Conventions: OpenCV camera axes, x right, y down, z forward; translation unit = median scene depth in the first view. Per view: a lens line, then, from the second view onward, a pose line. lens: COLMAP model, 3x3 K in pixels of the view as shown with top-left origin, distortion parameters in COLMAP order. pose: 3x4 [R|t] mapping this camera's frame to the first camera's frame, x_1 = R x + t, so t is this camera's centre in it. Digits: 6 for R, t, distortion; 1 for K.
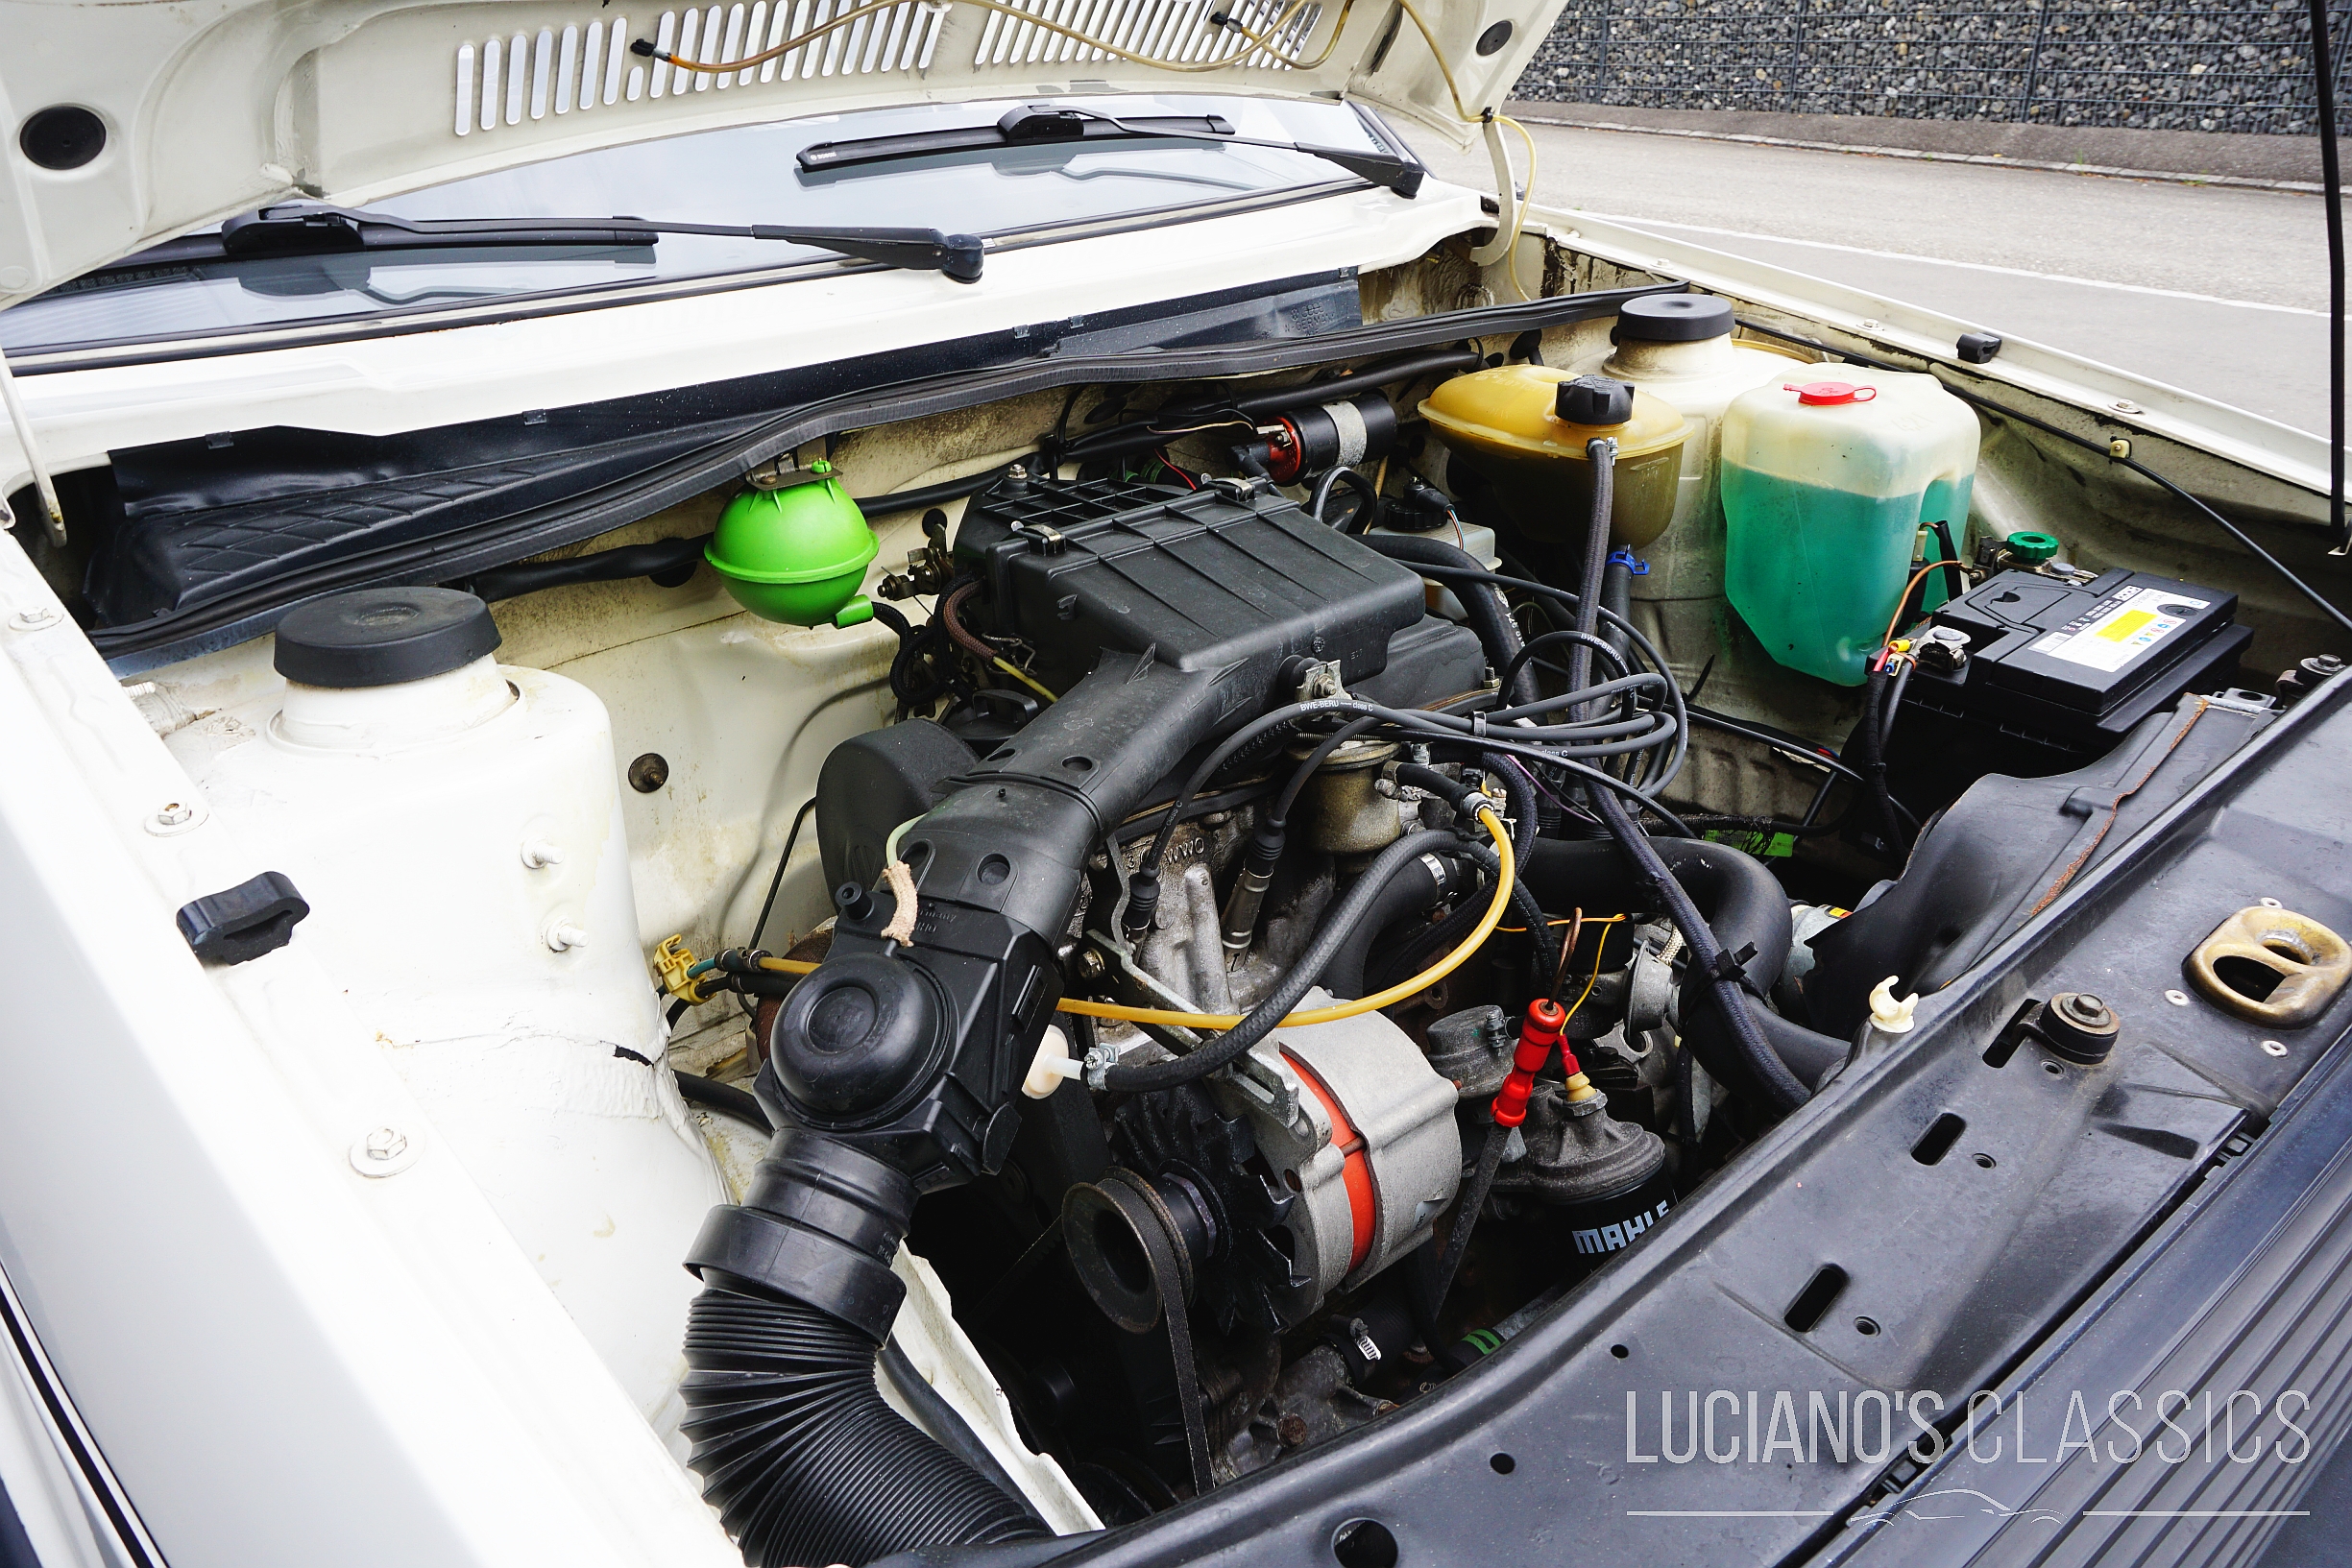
lens RADIAL K [[1584.6, 0, 1180.0], [0, 1584.6, 774.1], [0, 0, 1]] dist [-0.049092, 0.036607]
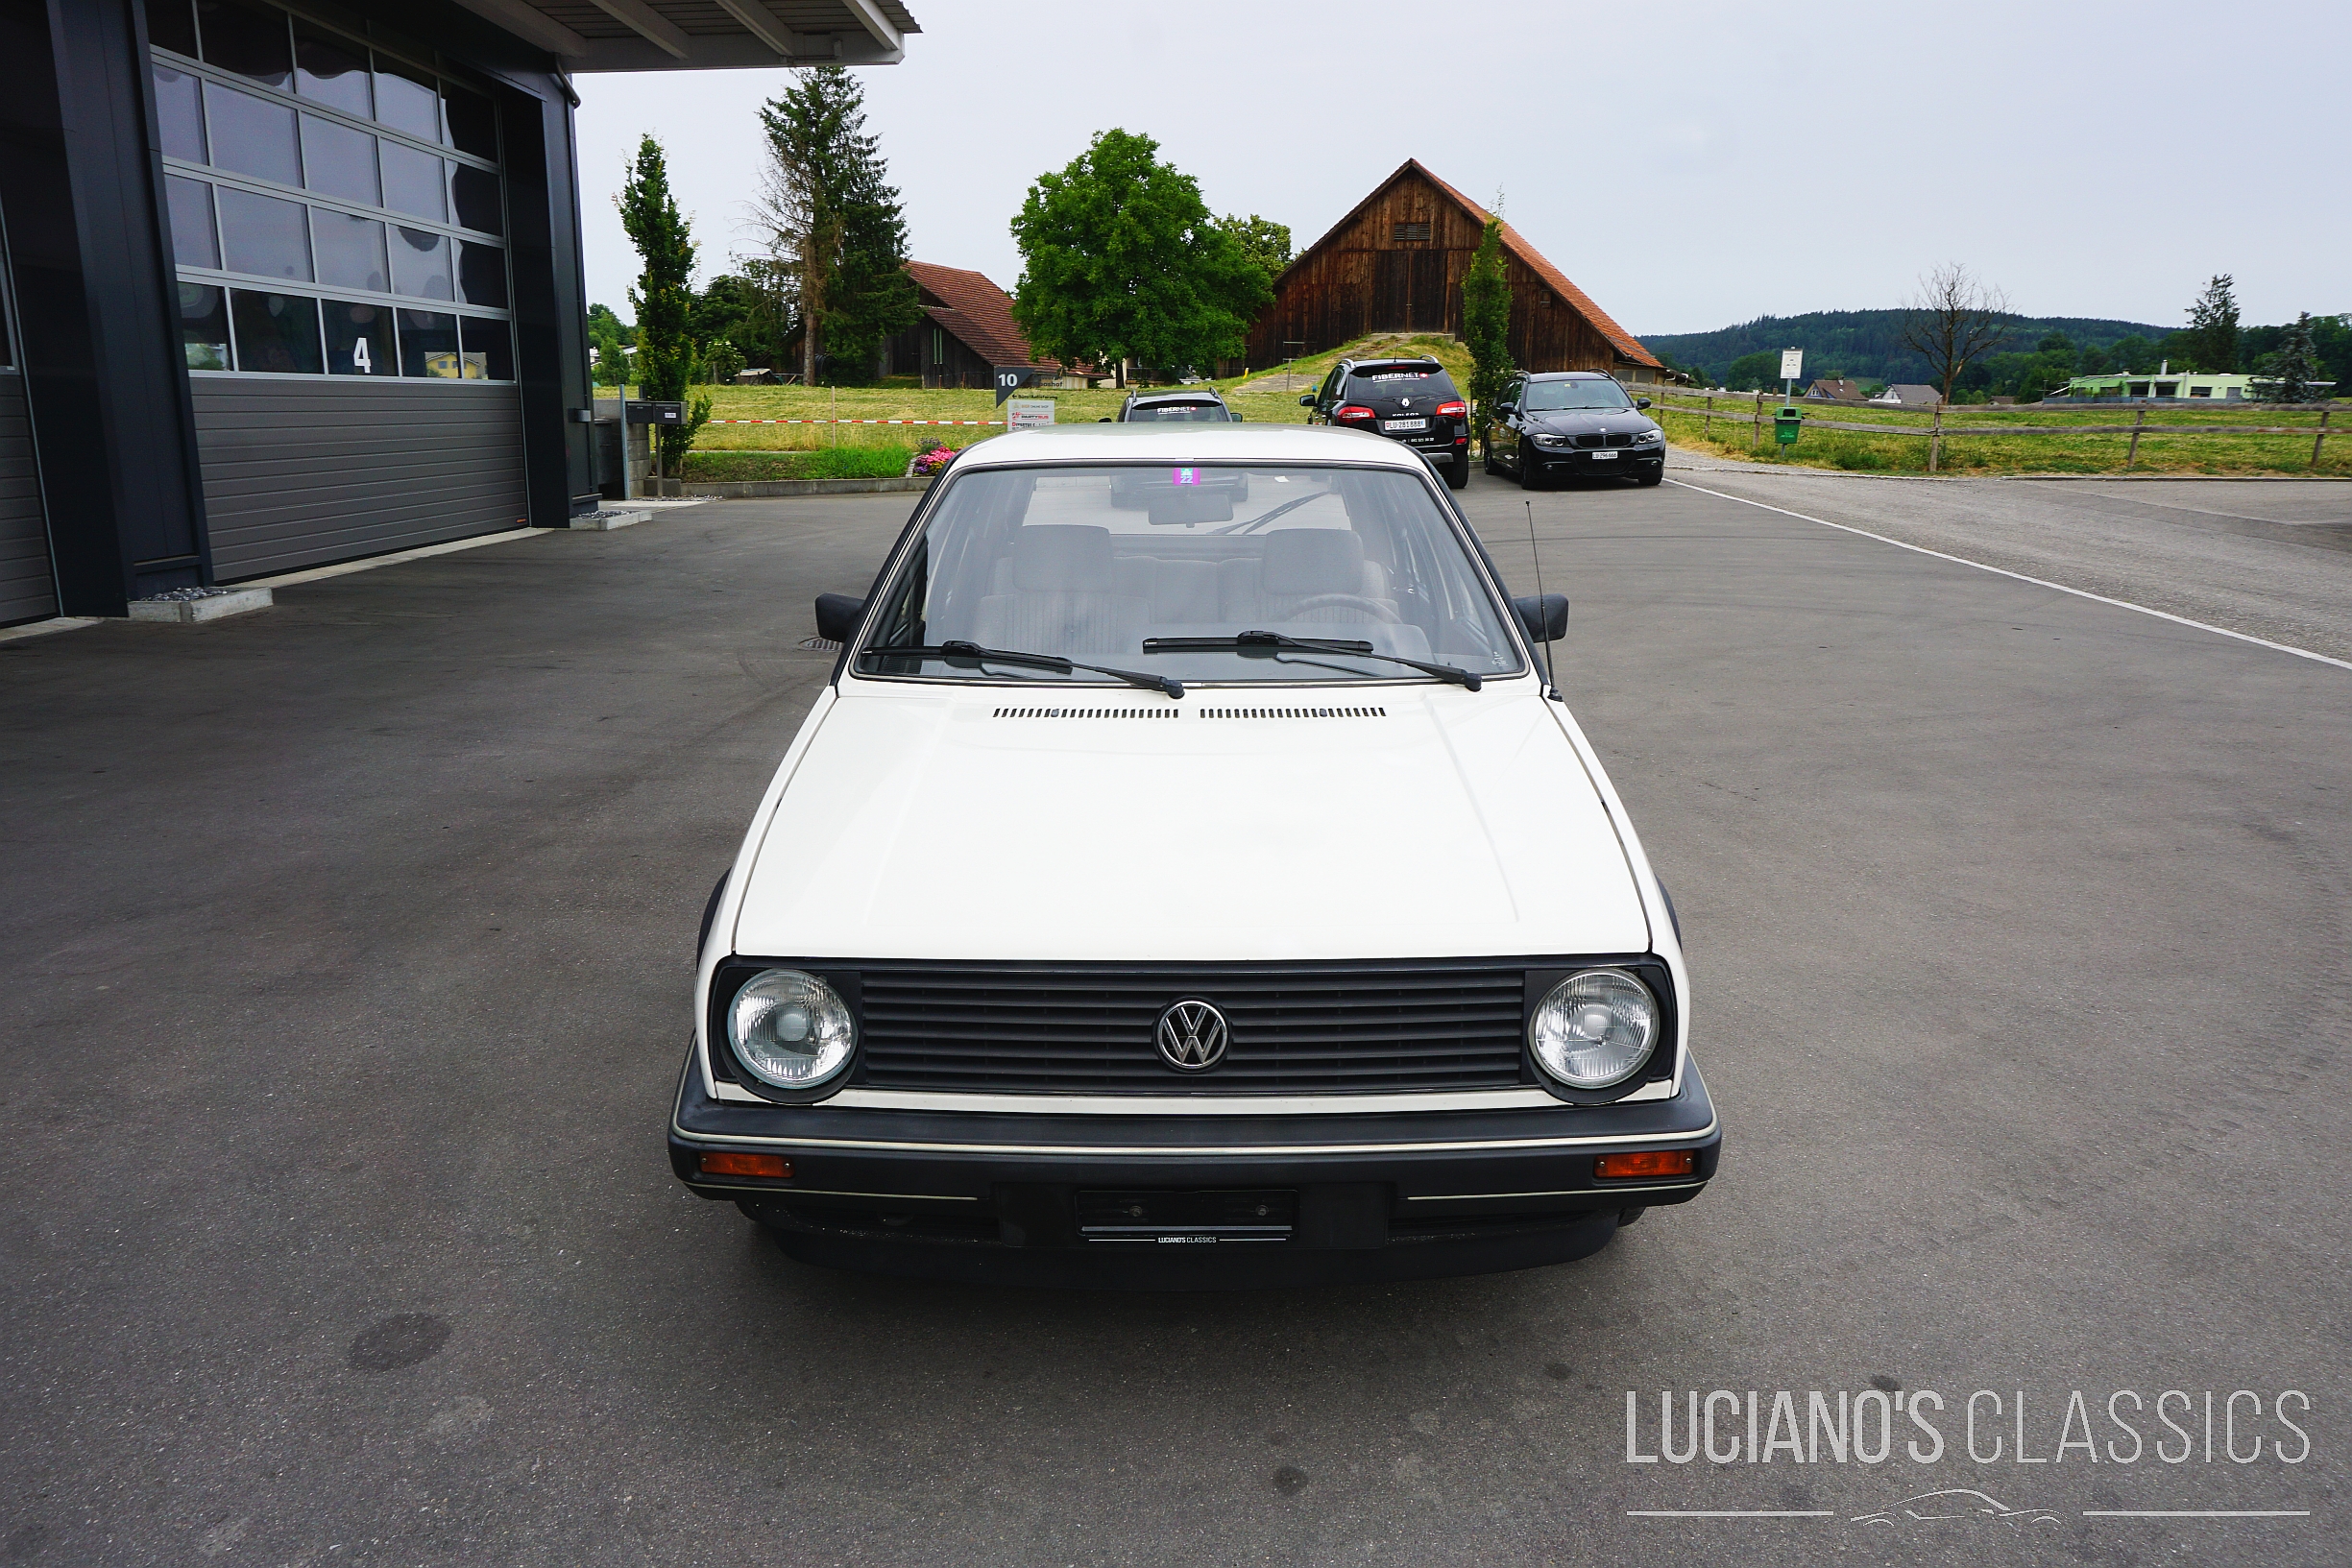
lens RADIAL K [[1584.6, 0, 1172.1], [0, 1584.6, 786.1], [0, 0, 1]] dist [-0.049092, 0.036607]
pose [[0.752858, 0.179555, -0.633218, 1.278138], [-0.309648, 0.945576, -0.100026, 0.063888], [0.580795, 0.271380, 0.767483, -0.778833]]
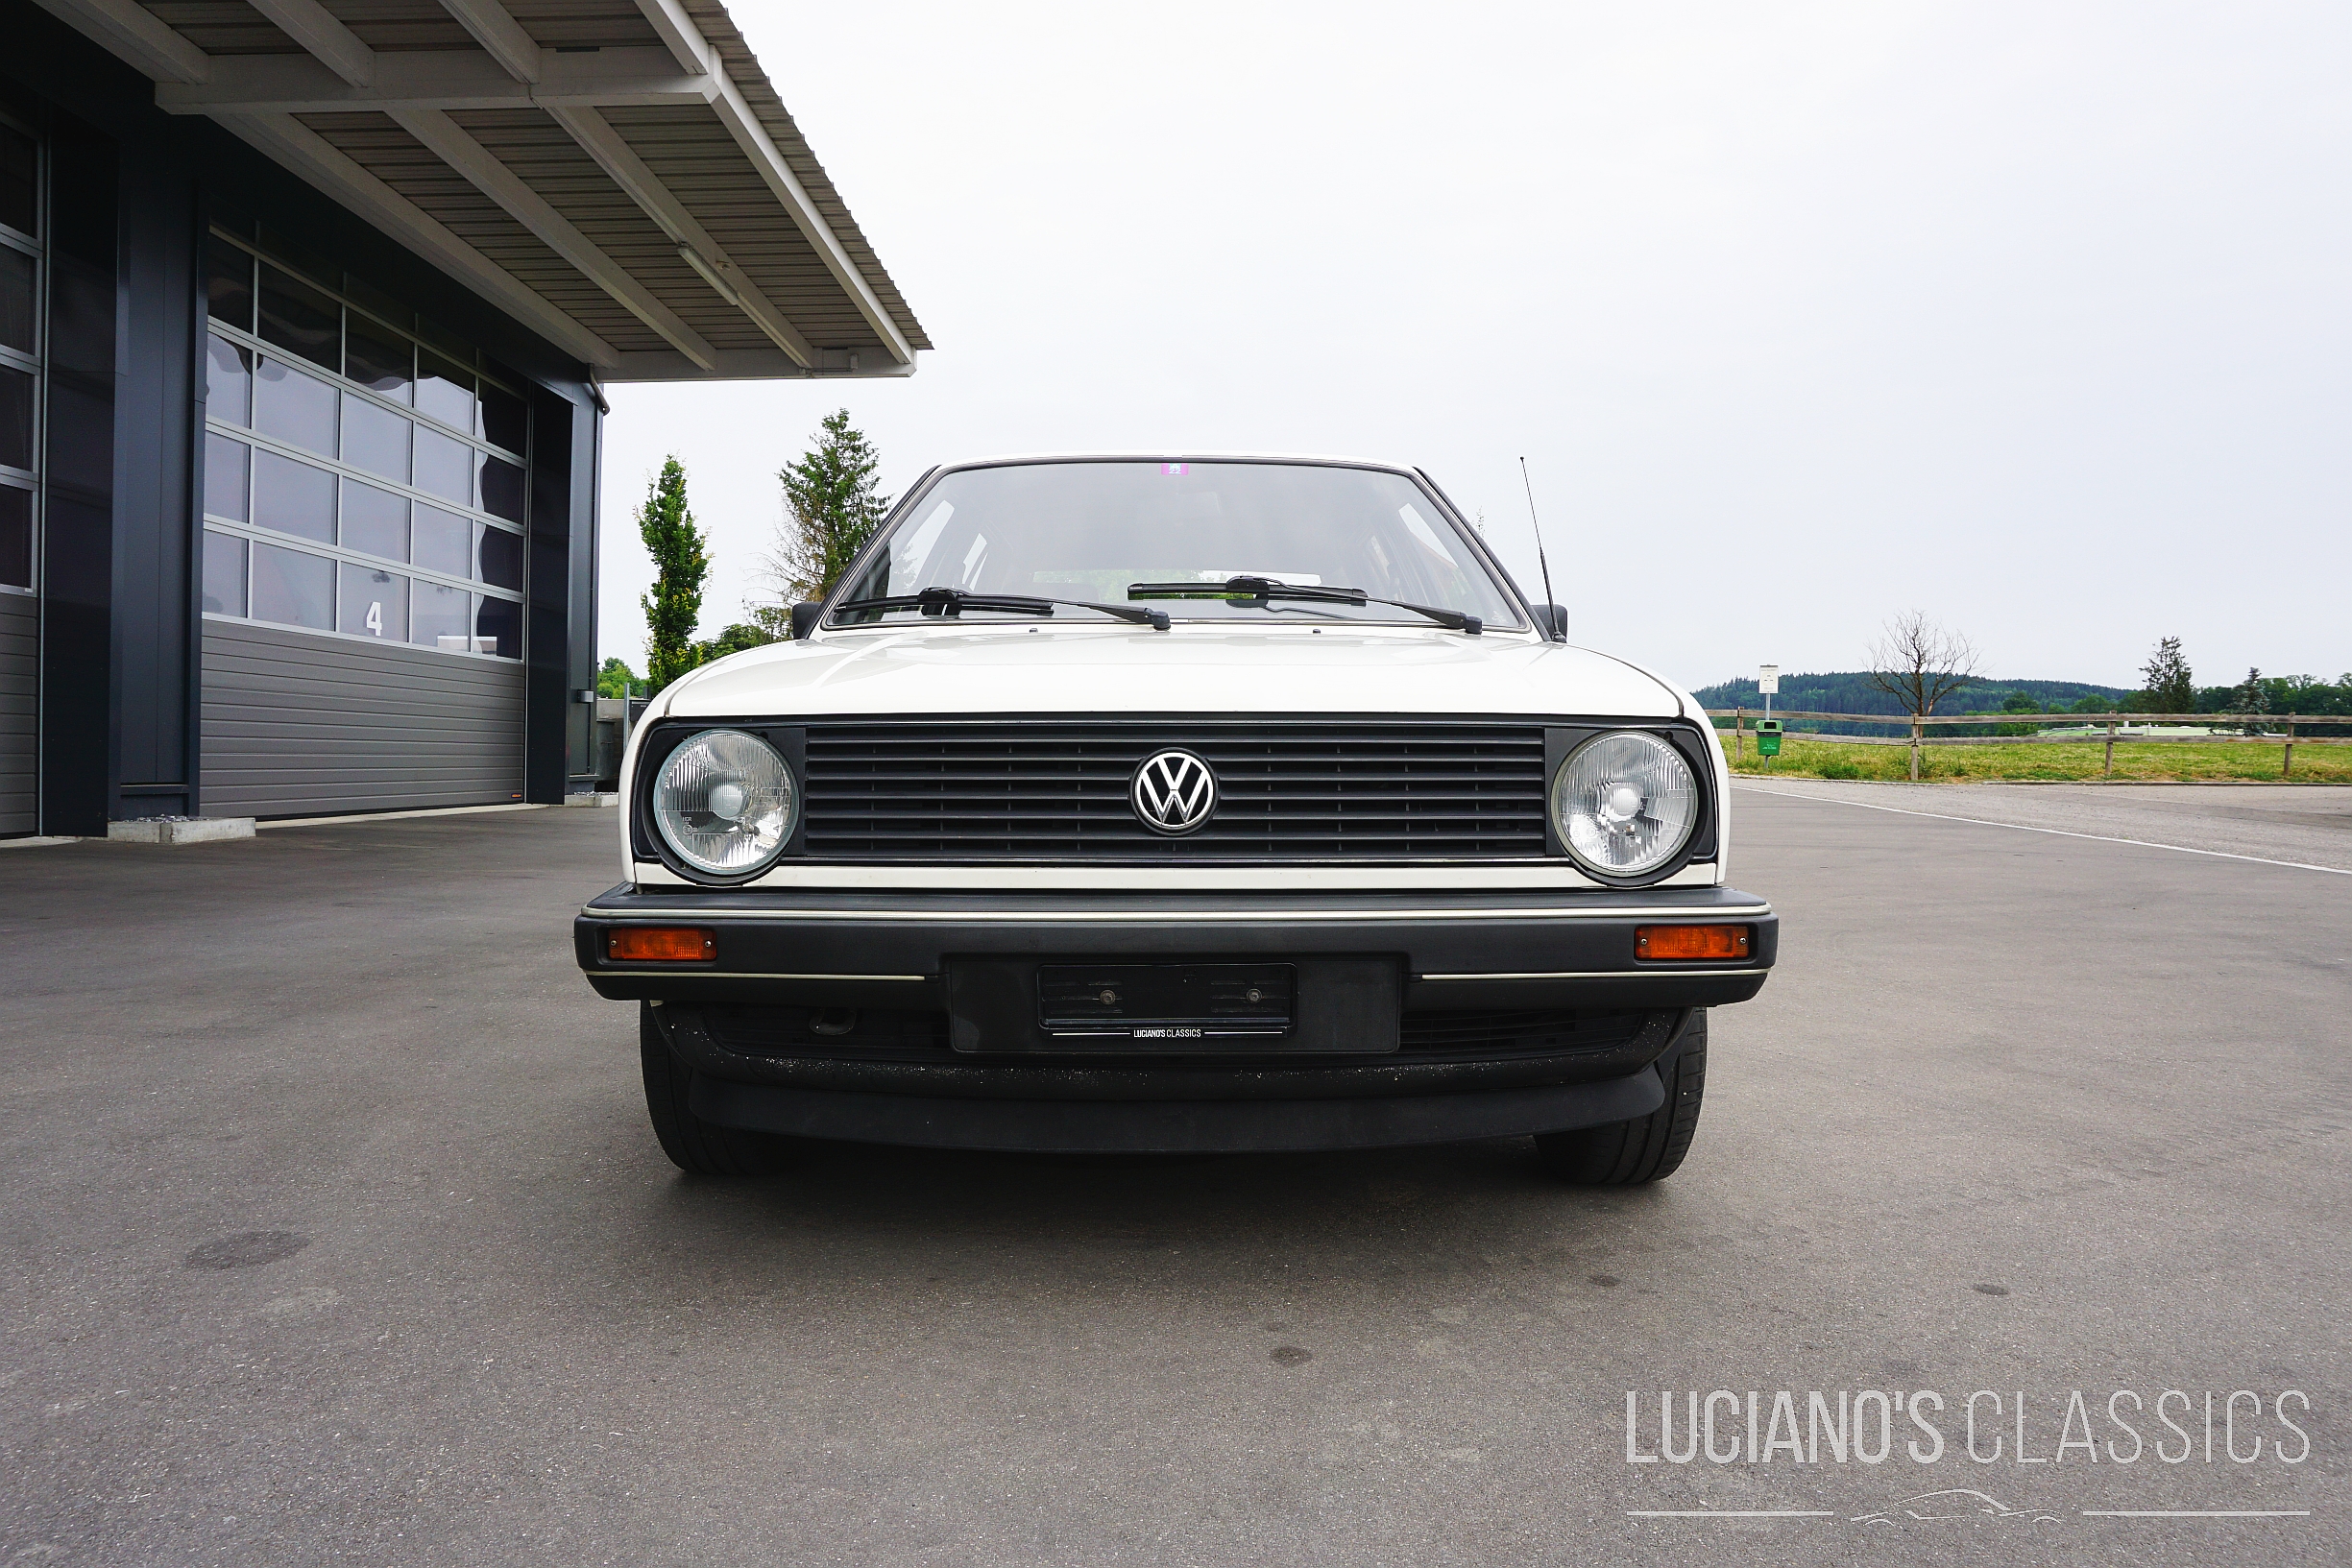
lens RADIAL K [[1584.6, 0, 1169.5], [0, 1584.6, 783.7], [0, 0, 1]] dist [-0.049092, 0.036607]
pose [[0.753931, 0.039823, -0.655746, 1.257479], [-0.314319, 0.898367, -0.306824, 0.543777], [0.576882, 0.437437, 0.689823, -0.474089]]
